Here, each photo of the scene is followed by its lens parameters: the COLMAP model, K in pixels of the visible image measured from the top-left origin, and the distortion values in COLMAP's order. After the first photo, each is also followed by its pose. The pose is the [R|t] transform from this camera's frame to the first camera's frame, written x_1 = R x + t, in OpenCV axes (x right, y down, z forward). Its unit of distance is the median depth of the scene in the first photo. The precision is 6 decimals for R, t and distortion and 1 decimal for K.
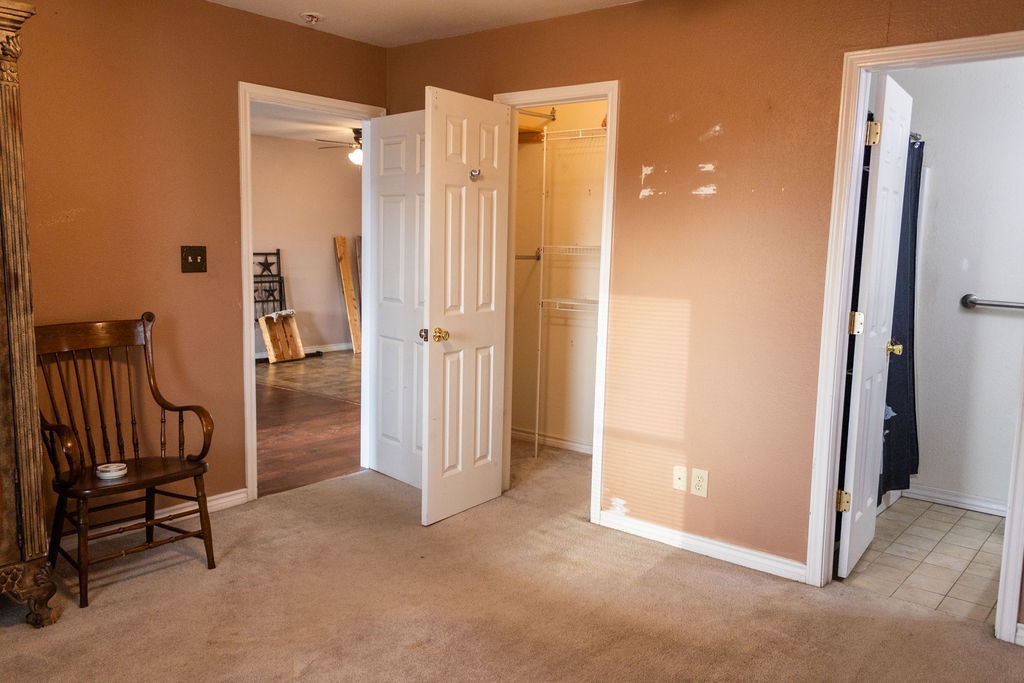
lens RADIAL K [[850.7, 0, 512.0], [0, 850.7, 343.8], [0, 0, 1]] dist [0.059322, -0.018281]
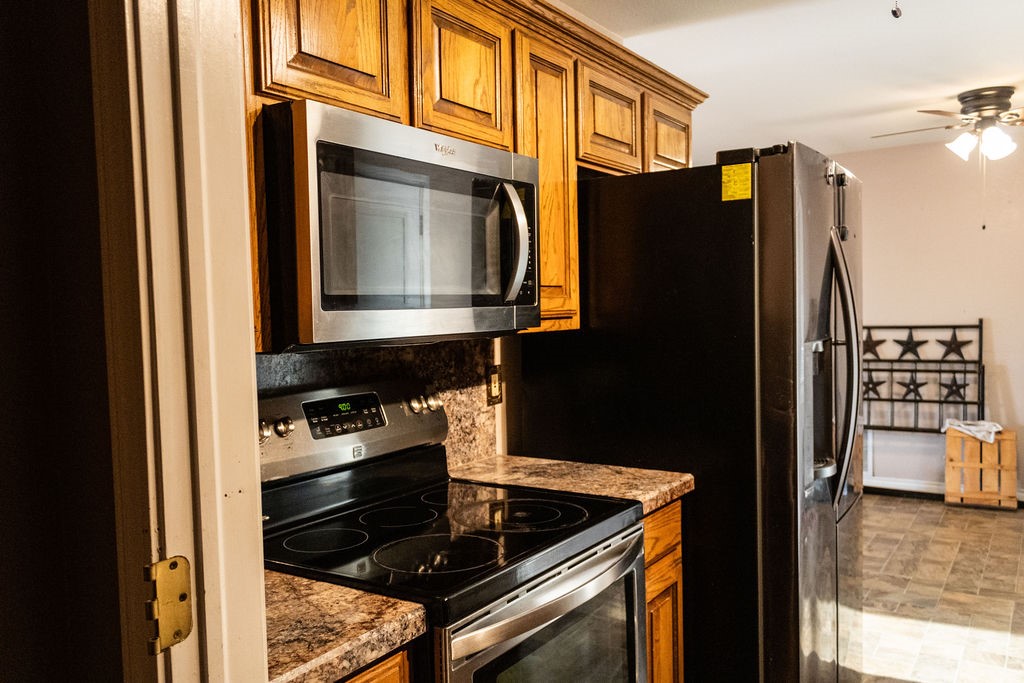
lens RADIAL K [[850.7, 0, 518.5], [0, 850.7, 333.1], [0, 0, 1]] dist [0.059322, -0.018281]
pose [[0.104301, 0.018168, -0.994380, 0.304535], [-0.106639, 0.994273, 0.006980, -0.070670], [0.988812, 0.105311, 0.105641, 0.616601]]
